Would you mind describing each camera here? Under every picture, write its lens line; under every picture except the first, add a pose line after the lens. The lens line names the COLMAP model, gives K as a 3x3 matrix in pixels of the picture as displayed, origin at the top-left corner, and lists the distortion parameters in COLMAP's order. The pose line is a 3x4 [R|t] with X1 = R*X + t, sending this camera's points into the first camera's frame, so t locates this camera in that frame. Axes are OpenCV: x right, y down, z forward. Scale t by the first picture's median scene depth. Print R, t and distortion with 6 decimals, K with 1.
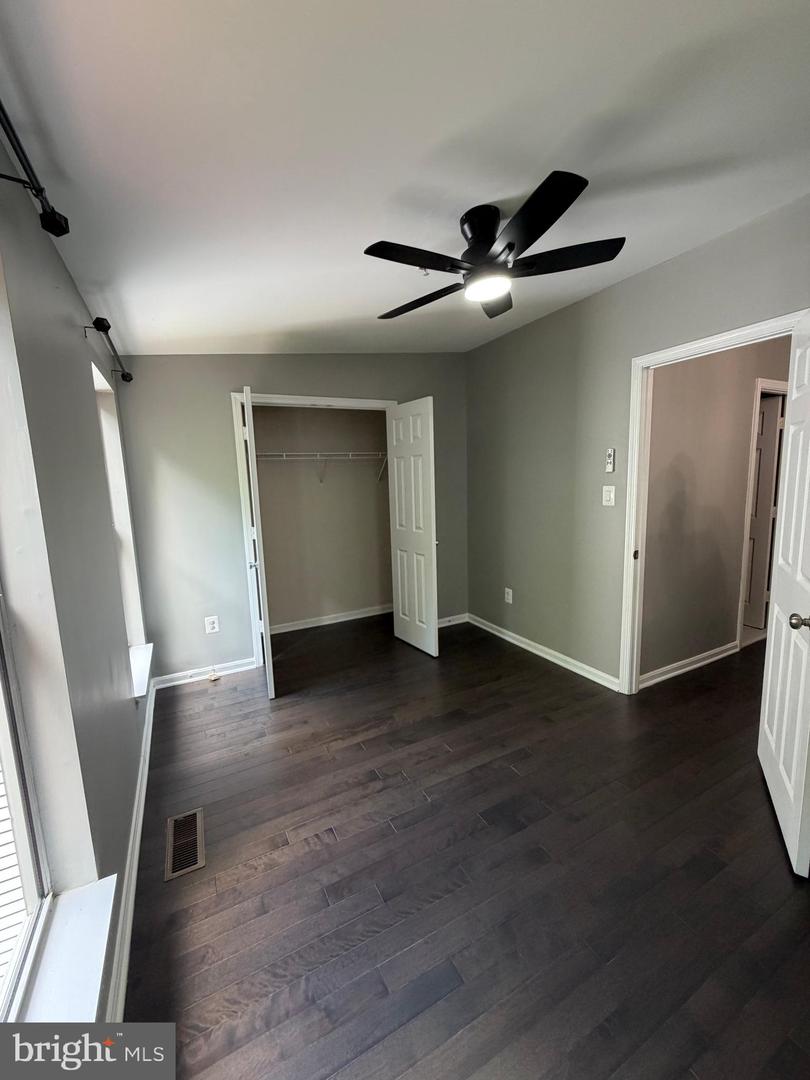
lens RADIAL K [[430.5, 0, 405.7], [0, 430.5, 537.3], [0, 0, 1]] dist [-0.000027, -0.000033]
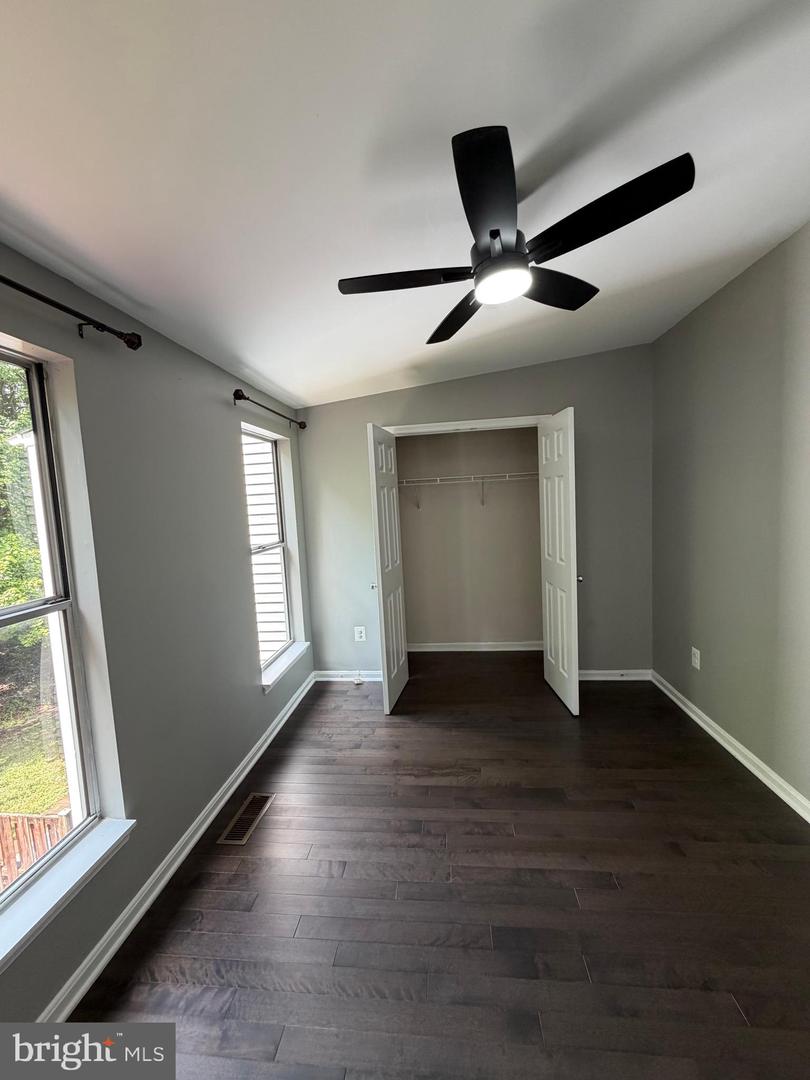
lens RADIAL K [[430.5, 0, 405.7], [0, 430.5, 537.3], [0, 0, 1]] dist [-0.000027, -0.000033]
pose [[0.832845, 0.036730, -0.552286, 0.297181], [-0.054148, 0.998416, -0.015255, -0.043781], [0.550851, 0.042610, 0.833515, 0.134909]]
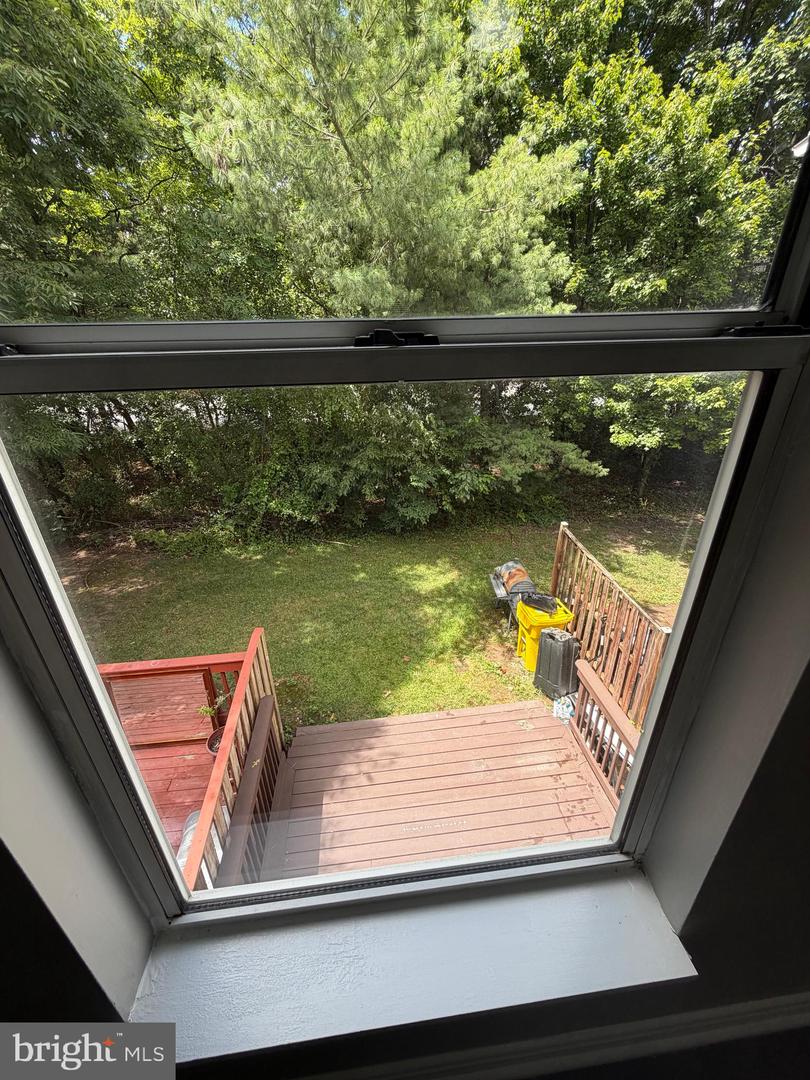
lens RADIAL K [[430.5, 0, 405.7], [0, 430.5, 537.3], [0, 0, 1]] dist [-0.000027, -0.000033]
pose [[-0.369487, 0.435354, -0.820942, -0.134792], [-0.099554, 0.859828, 0.500783, 0.043024], [0.923888, 0.266761, -0.274354, 0.282892]]
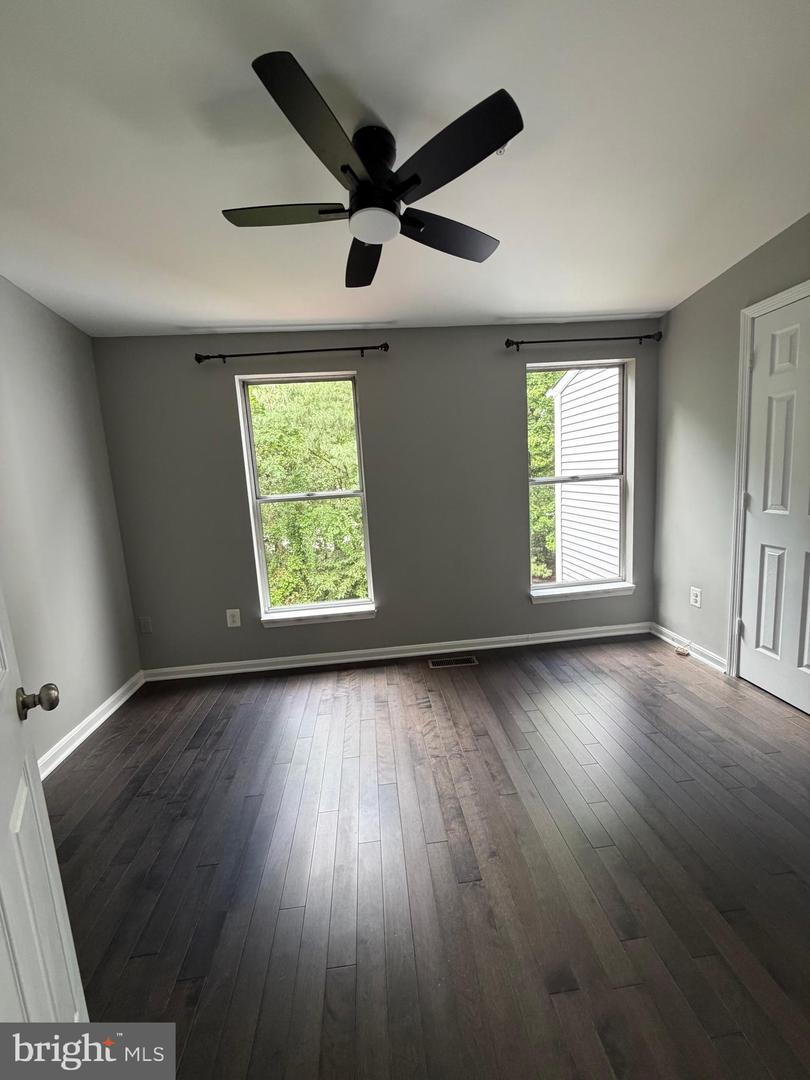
lens RADIAL K [[430.5, 0, 405.7], [0, 430.5, 537.3], [0, 0, 1]] dist [-0.000027, -0.000033]
pose [[-0.379781, 0.194567, -0.904384, 0.630322], [-0.055663, 0.971054, 0.232285, -0.100969], [0.923400, 0.138558, -0.357957, 0.854218]]
